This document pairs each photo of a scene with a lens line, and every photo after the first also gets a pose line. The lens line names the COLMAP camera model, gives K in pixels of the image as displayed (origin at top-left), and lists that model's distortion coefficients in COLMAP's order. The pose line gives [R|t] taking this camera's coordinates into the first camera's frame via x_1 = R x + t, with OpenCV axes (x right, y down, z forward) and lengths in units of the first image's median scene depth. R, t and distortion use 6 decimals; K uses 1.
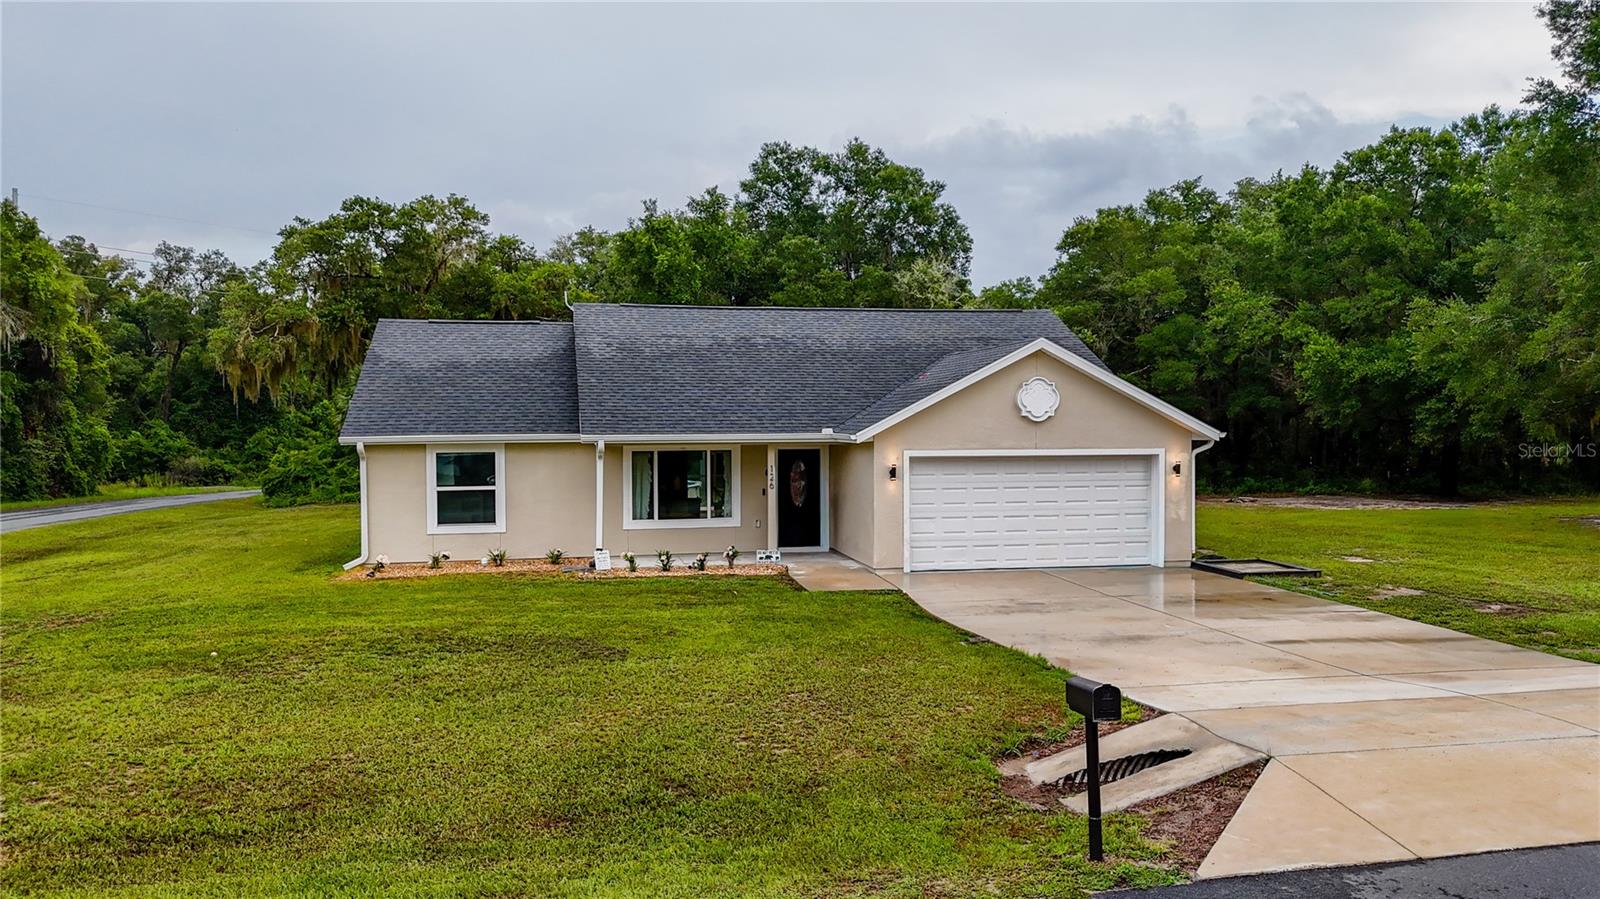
lens RADIAL K [[1184.2, 0, 808.4], [0, 1184.2, 451.1], [0, 0, 1]] dist [0.076656, -0.081992]
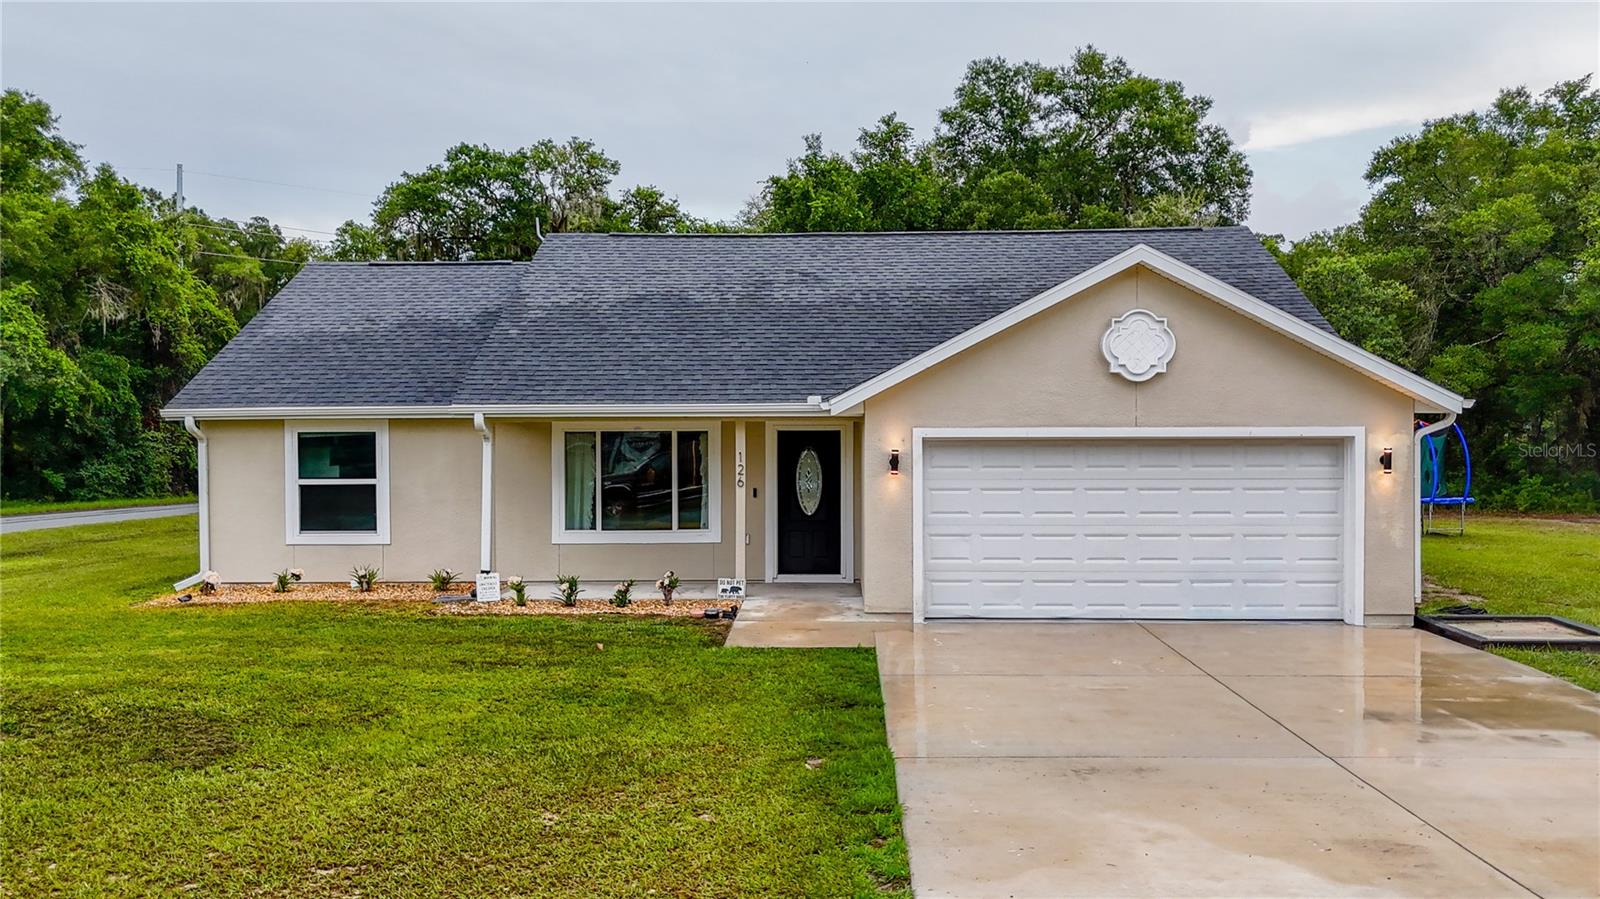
lens RADIAL K [[1361.6, 0, 800.0], [0, 1361.6, 449.5], [0, 0, 1]] dist [0.083559, -0.122146]
pose [[0.973772, 0.005463, -0.227459, 0.076625], [-0.006722, 0.999966, -0.004760, 0.006123], [0.227425, 0.006164, 0.973776, 0.112284]]
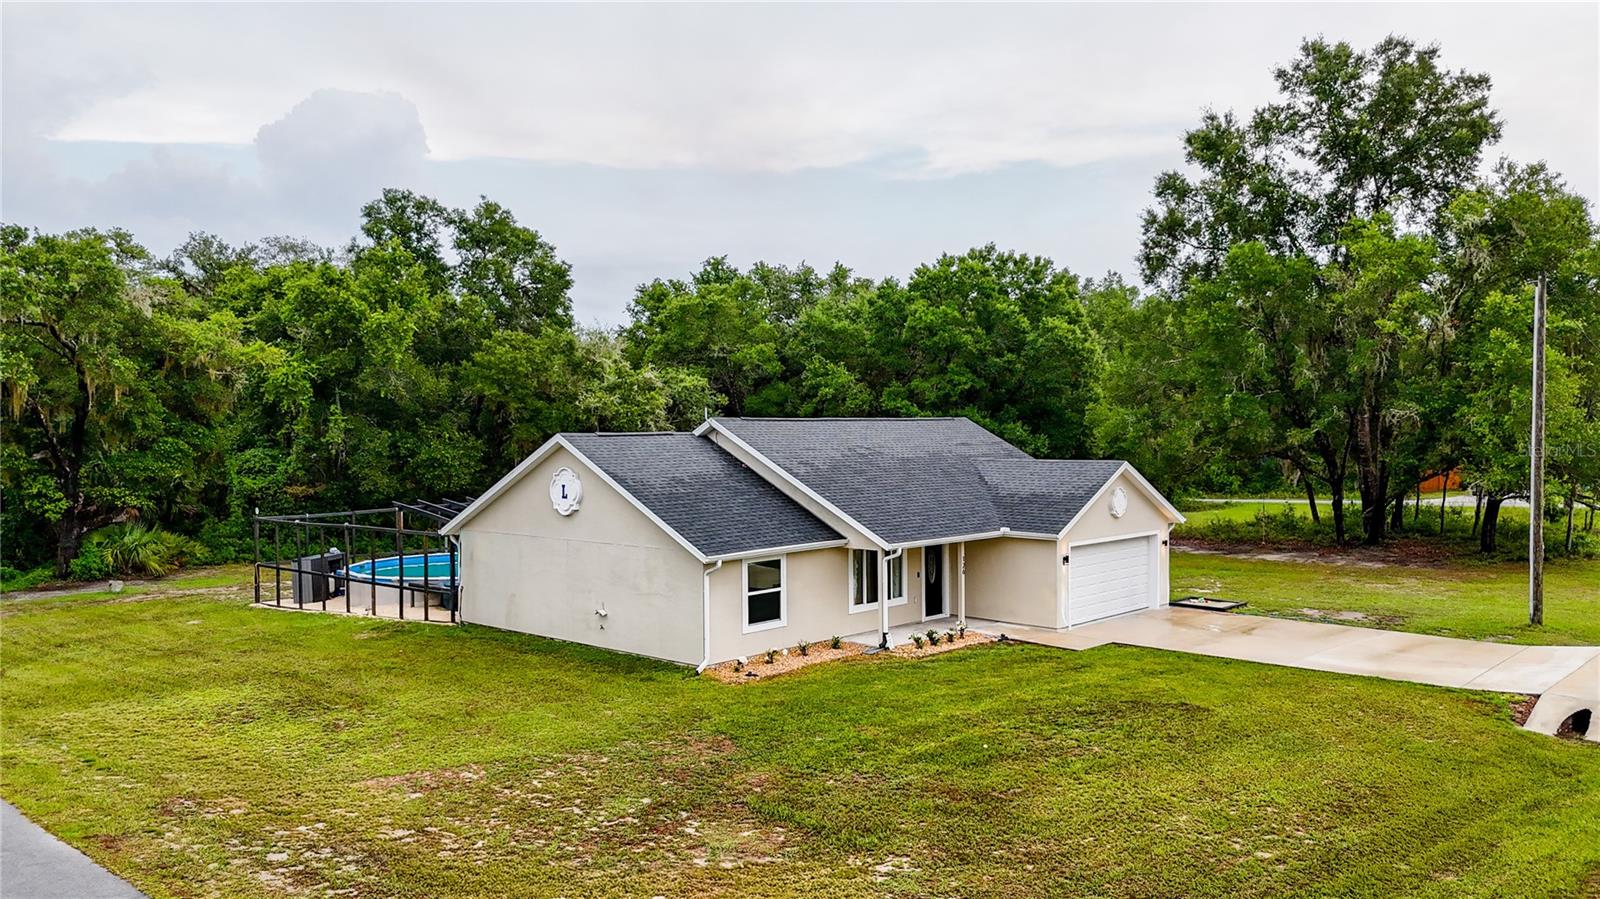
lens RADIAL K [[1184.2, 0, 808.4], [0, 1184.2, 451.1], [0, 0, 1]] dist [0.076656, -0.081992]
pose [[0.814276, -0.011458, 0.580365, -0.412901], [0.015902, 0.999870, -0.002570, -0.046465], [-0.580261, 0.011322, 0.814352, 0.002816]]
